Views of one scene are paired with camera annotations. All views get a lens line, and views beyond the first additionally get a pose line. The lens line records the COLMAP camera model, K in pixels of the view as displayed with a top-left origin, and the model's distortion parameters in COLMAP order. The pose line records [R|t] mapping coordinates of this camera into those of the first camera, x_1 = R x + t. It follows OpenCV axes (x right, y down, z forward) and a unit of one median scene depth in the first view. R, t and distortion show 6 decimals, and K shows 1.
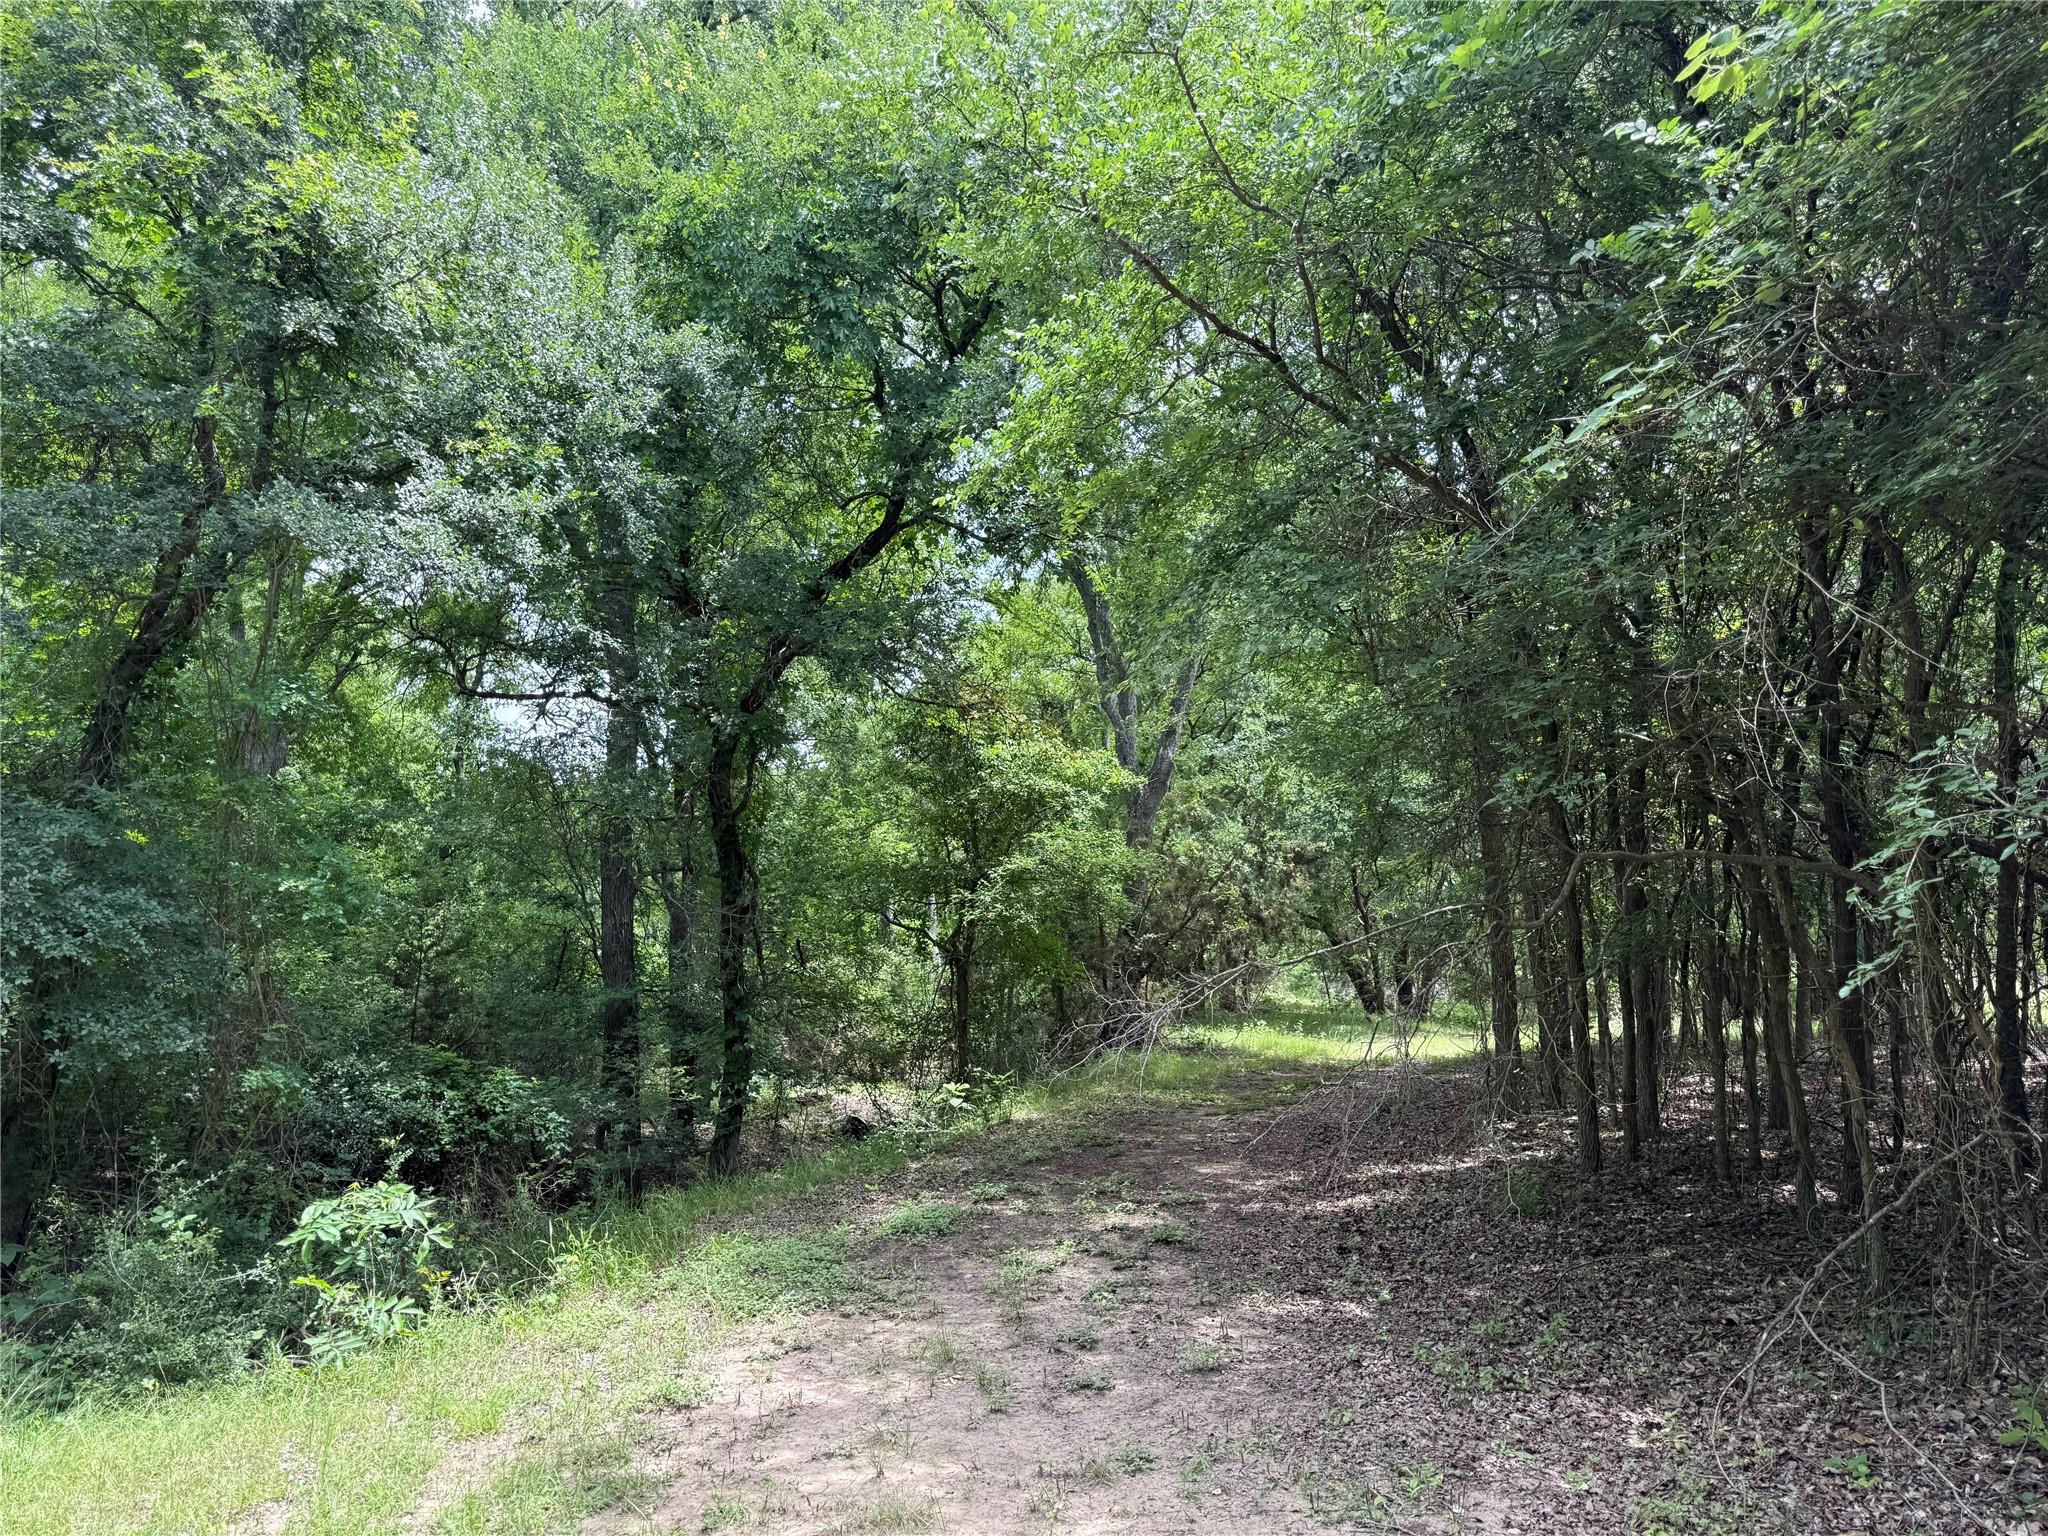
lens RADIAL K [[1422.0, 0, 1021.6], [0, 1422.0, 796.8], [0, 0, 1]] dist [0.051646, -0.068308]
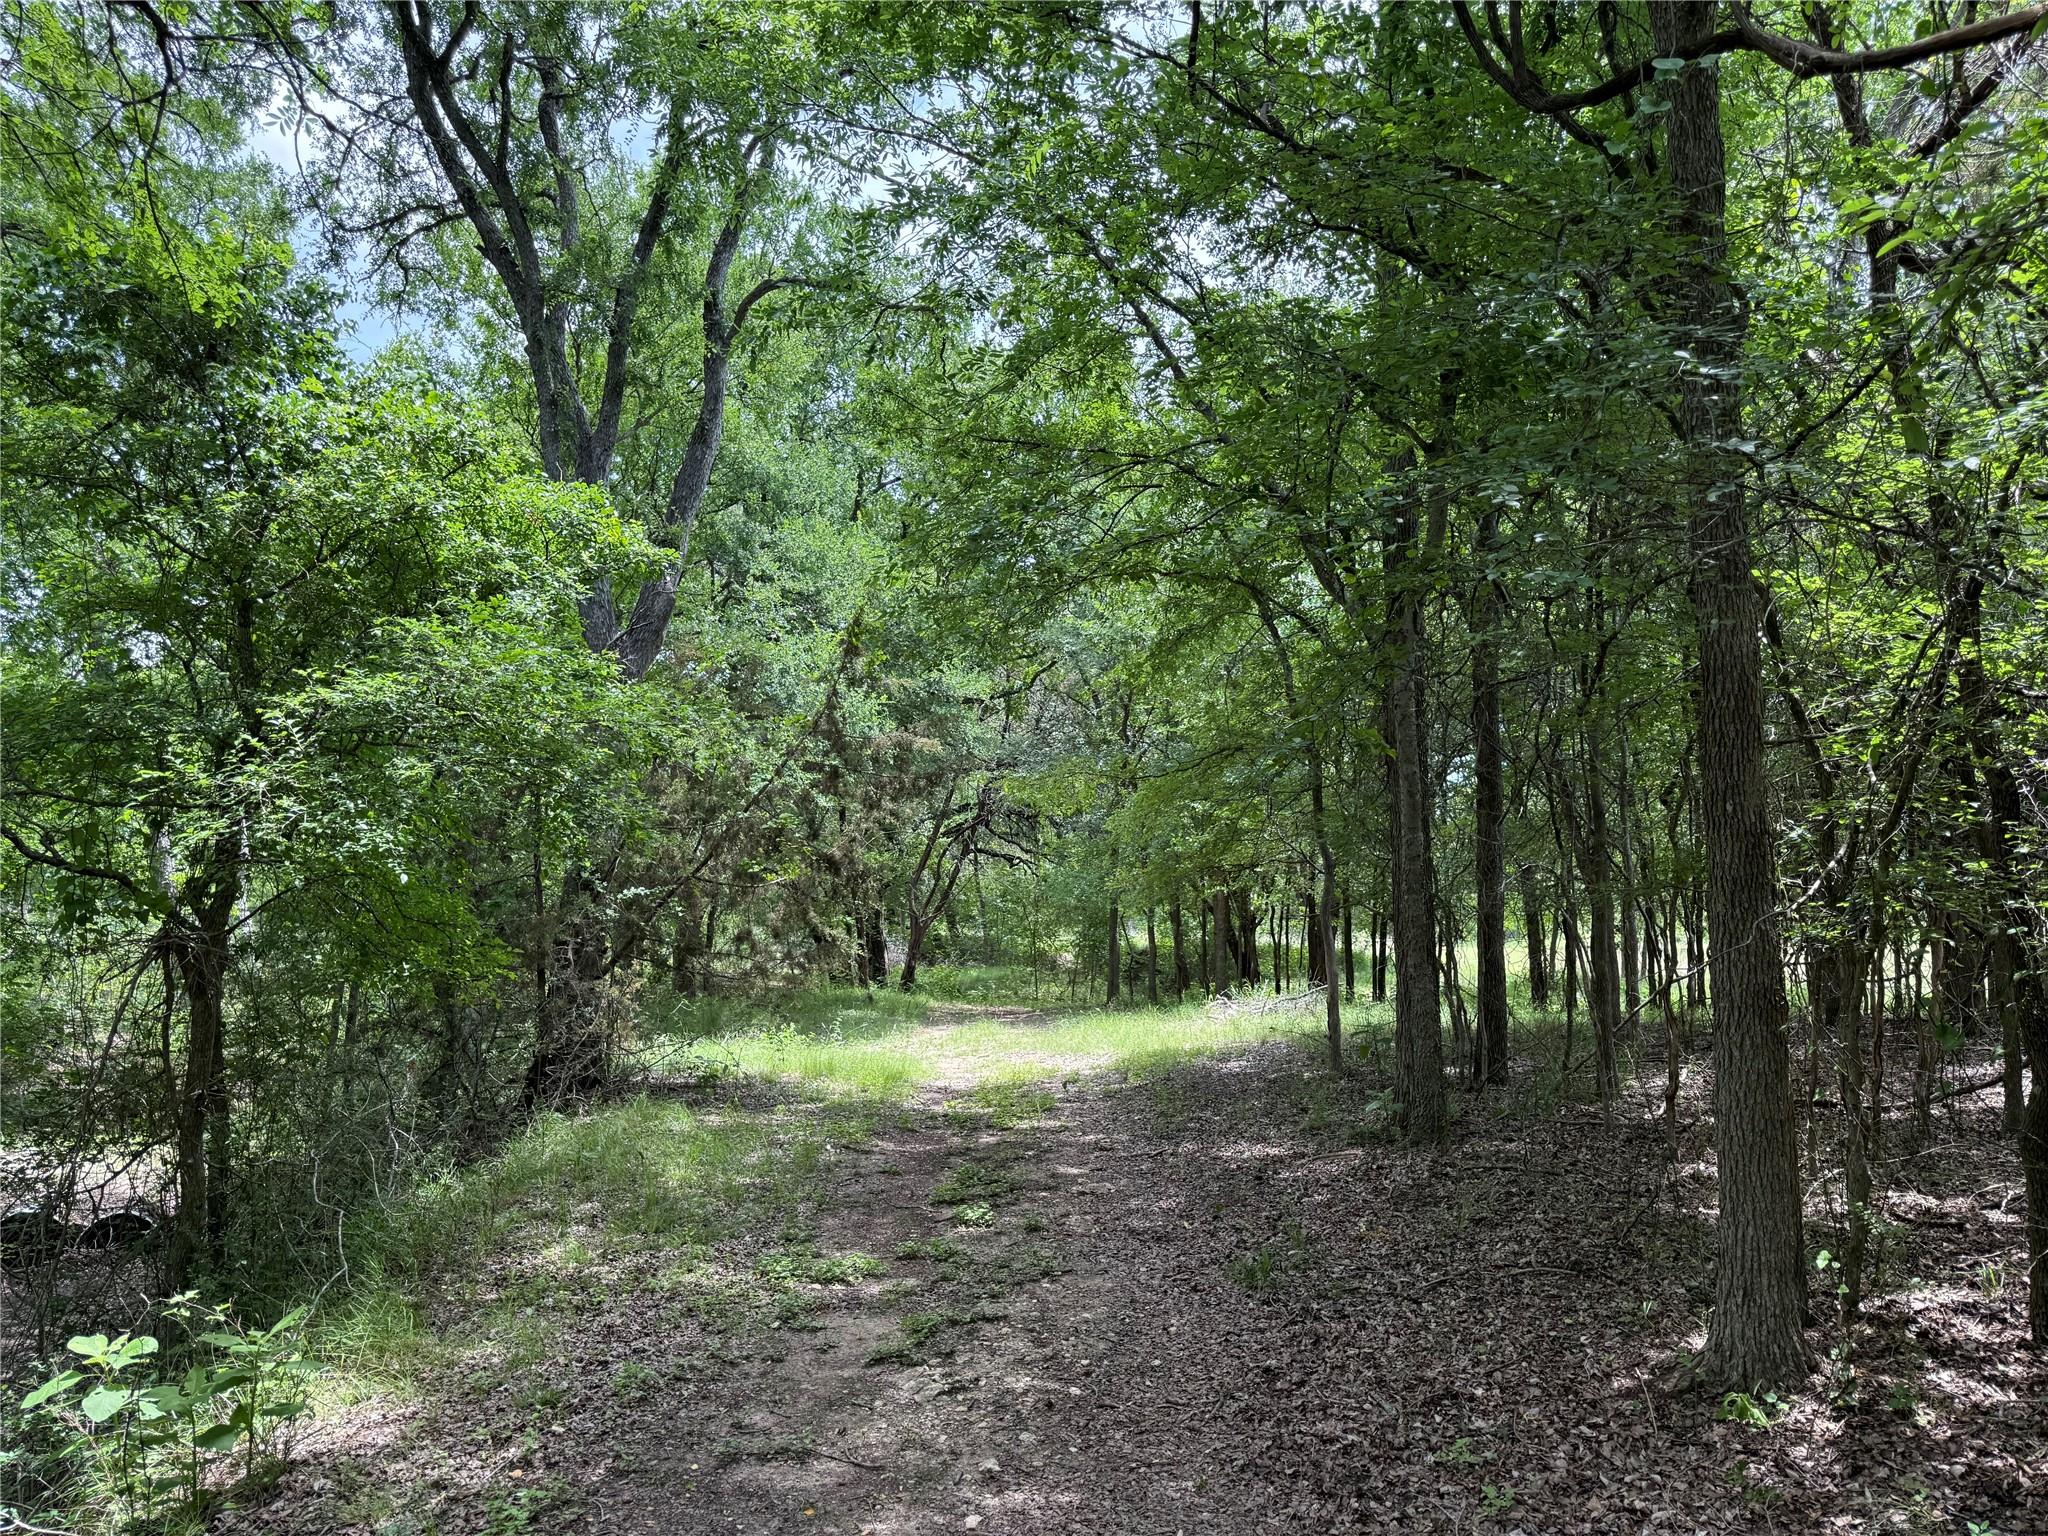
lens RADIAL K [[1422.0, 0, 1021.6], [0, 1422.0, 796.8], [0, 0, 1]] dist [0.051646, -0.068308]
pose [[0.917070, 0.032015, 0.397438, 0.008784], [-0.043187, 0.998883, 0.019188, 0.056229], [-0.396379, -0.034761, 0.917429, 0.555822]]
